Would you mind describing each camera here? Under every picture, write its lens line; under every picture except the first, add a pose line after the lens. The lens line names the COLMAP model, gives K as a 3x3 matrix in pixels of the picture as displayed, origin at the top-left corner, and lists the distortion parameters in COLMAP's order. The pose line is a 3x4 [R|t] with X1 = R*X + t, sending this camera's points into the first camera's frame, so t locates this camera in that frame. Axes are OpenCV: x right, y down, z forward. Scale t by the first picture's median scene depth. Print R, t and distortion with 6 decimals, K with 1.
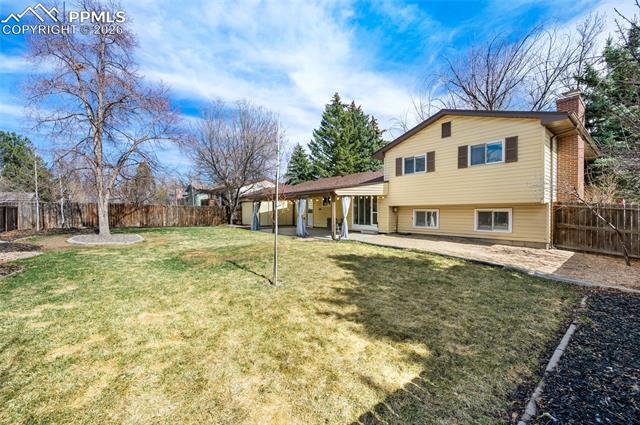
lens RADIAL K [[257.1, 0, 318.2], [0, 257.1, 213.9], [0, 0, 1]] dist [0.002848, -0.000022]
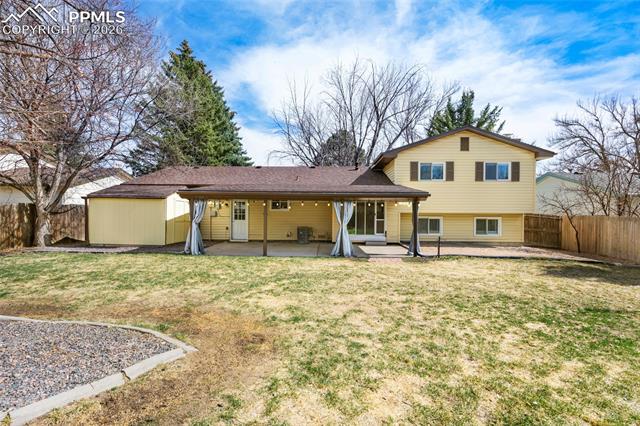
lens RADIAL K [[301.4, 0, 318.0], [0, 301.4, 212.6], [0, 0, 1]] dist [0.002495, 0.000380]
pose [[0.660735, 0.004714, 0.750604, -0.719609], [0.000211, 0.999979, -0.006466, -0.024744], [-0.750619, 0.004431, 0.660720, 0.521657]]
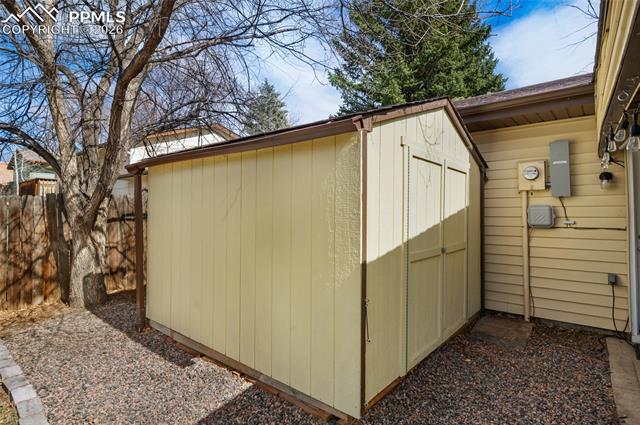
lens RADIAL K [[335.6, 0, 321.4], [0, 335.6, 213.9], [0, 0, 1]] dist [-0.004636, -0.000530]
pose [[0.977187, 0.000473, 0.212380, -0.396085], [0.003074, 0.999861, -0.016373, -0.026532], [-0.212358, 0.016652, 0.977050, 1.304521]]
